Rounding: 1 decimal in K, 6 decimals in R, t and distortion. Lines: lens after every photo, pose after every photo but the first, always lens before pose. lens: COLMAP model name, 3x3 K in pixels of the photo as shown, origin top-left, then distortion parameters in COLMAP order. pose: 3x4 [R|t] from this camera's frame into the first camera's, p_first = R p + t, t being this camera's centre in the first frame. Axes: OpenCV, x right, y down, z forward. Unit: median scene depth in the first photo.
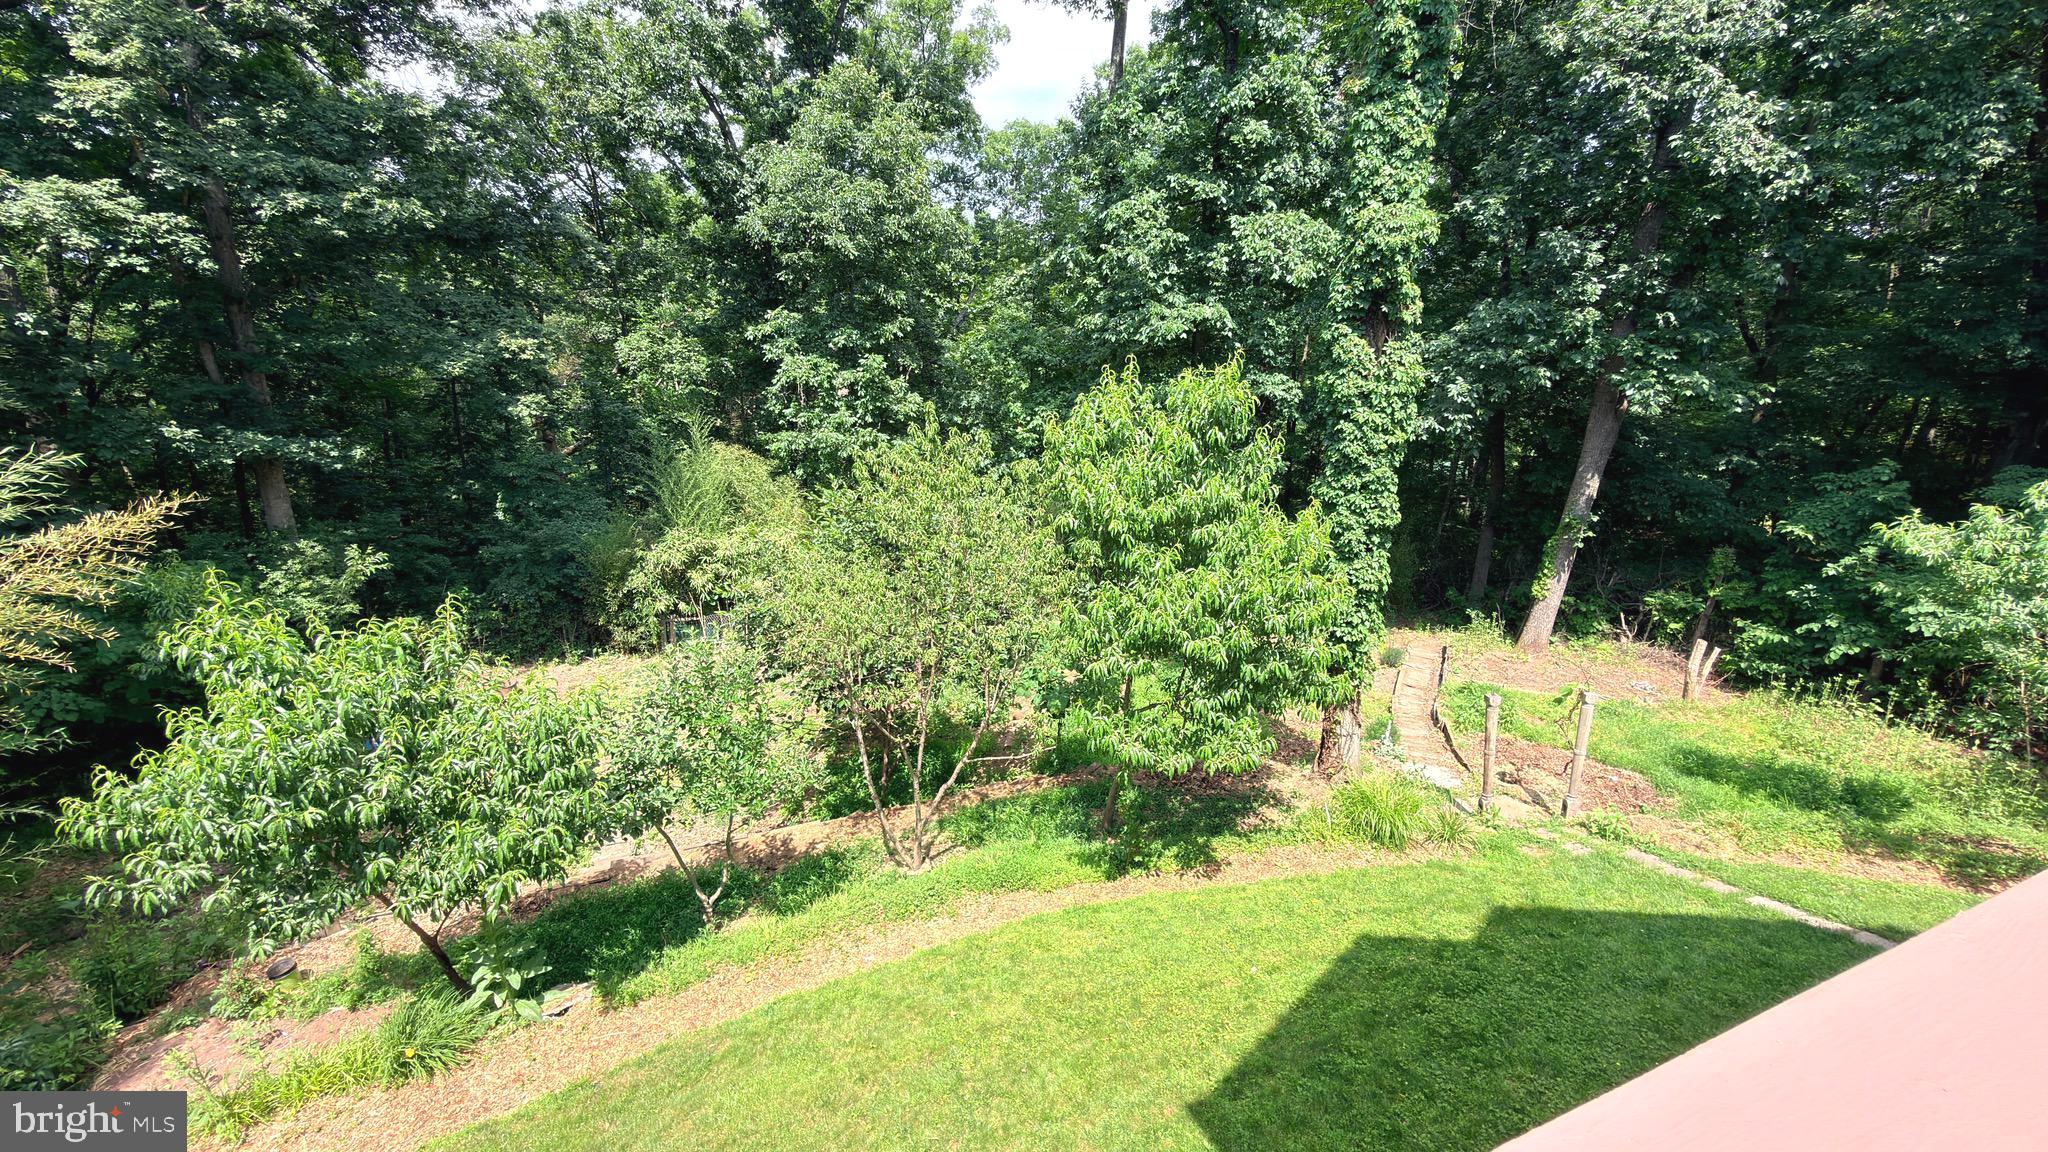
lens RADIAL K [[818.8, 0, 1024.4], [0, 818.8, 579.5], [0, 0, 1]] dist [0.000719, 0.000067]
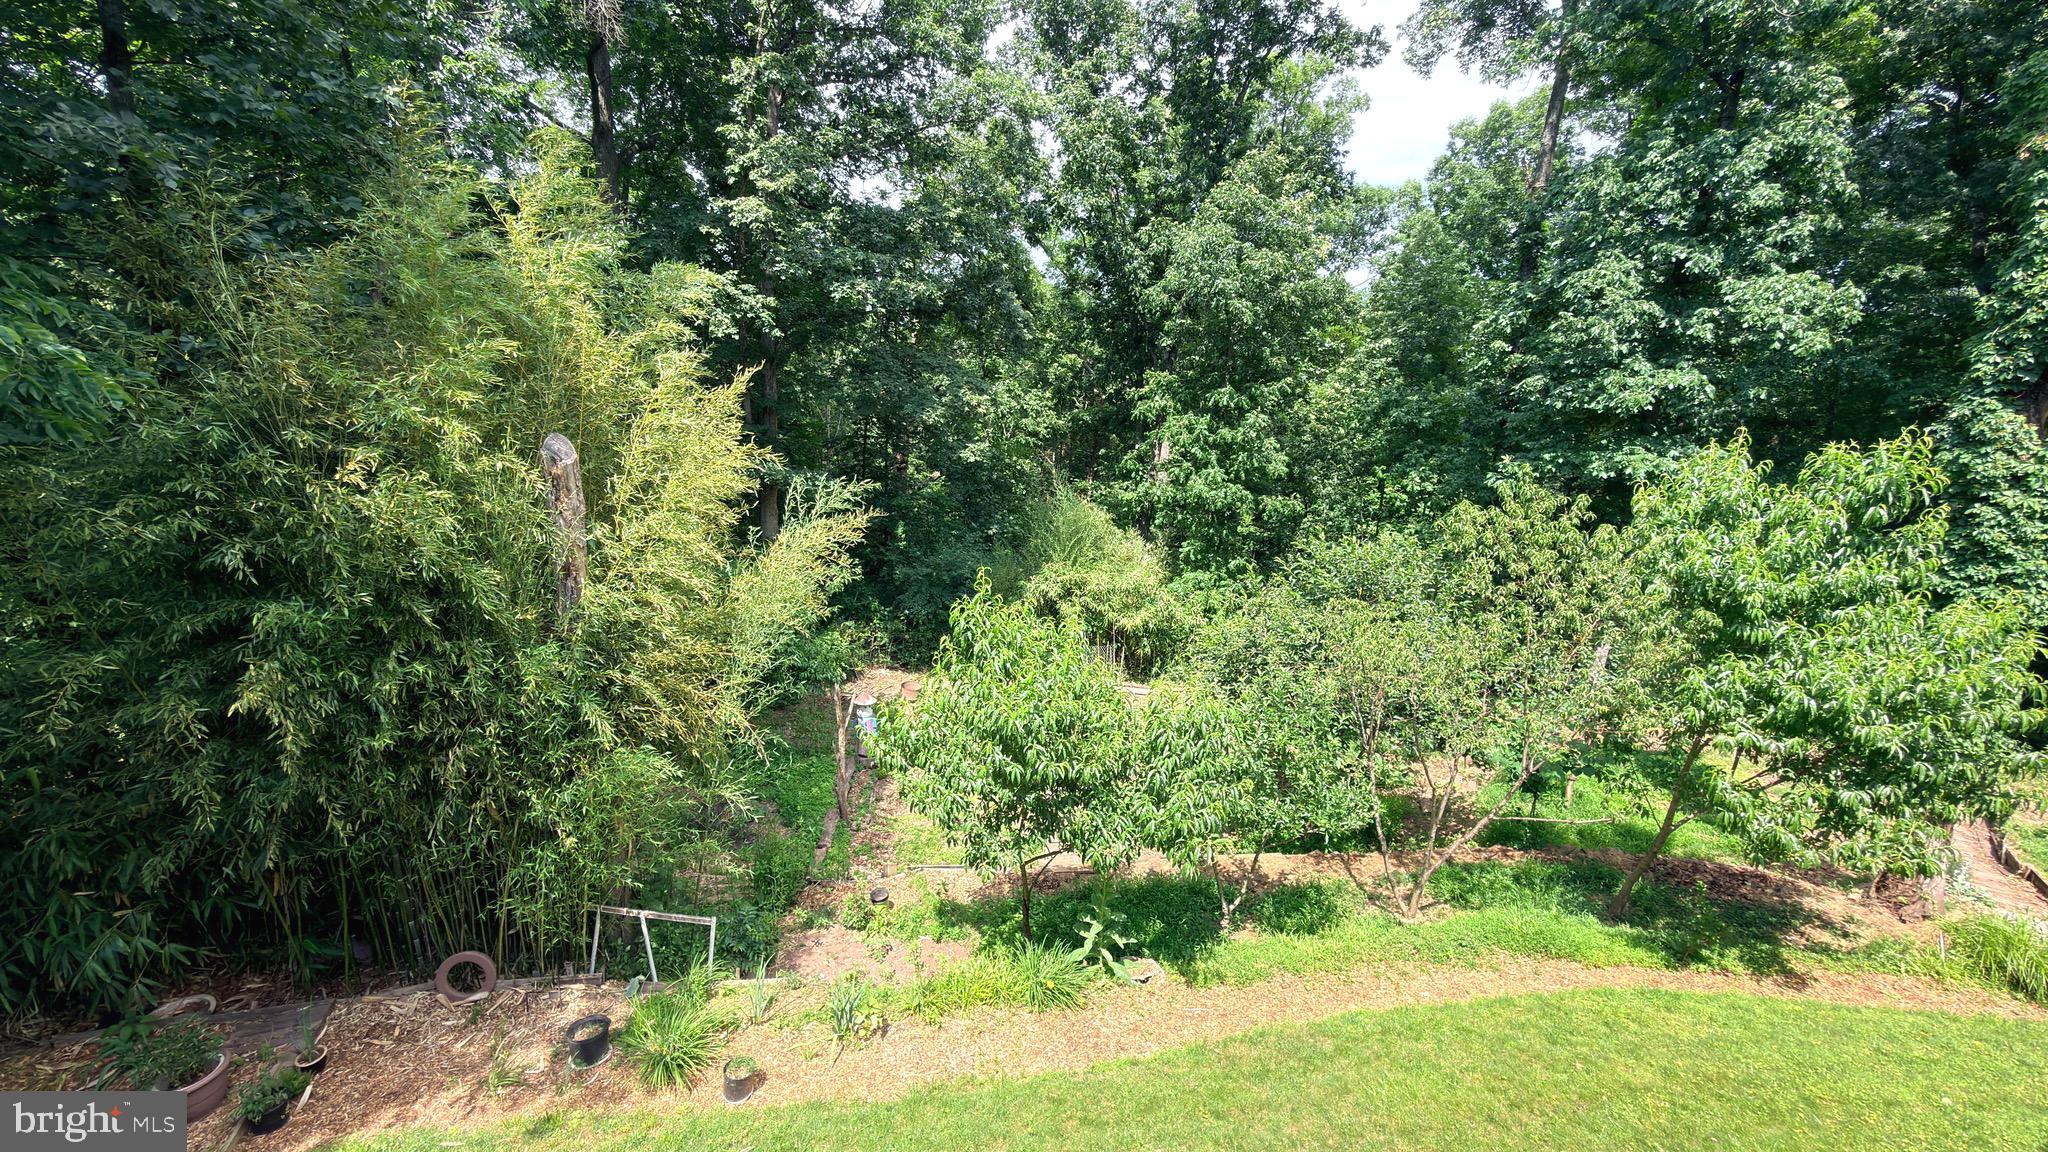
lens RADIAL K [[818.8, 0, 1042.8], [0, 818.8, 573.5], [0, 0, 1]] dist [0.000719, 0.000067]
pose [[0.955825, 0.081399, -0.282441, -0.238657], [-0.101988, 0.993037, -0.058952, 0.027999], [0.275676, 0.085153, 0.957472, -0.098994]]
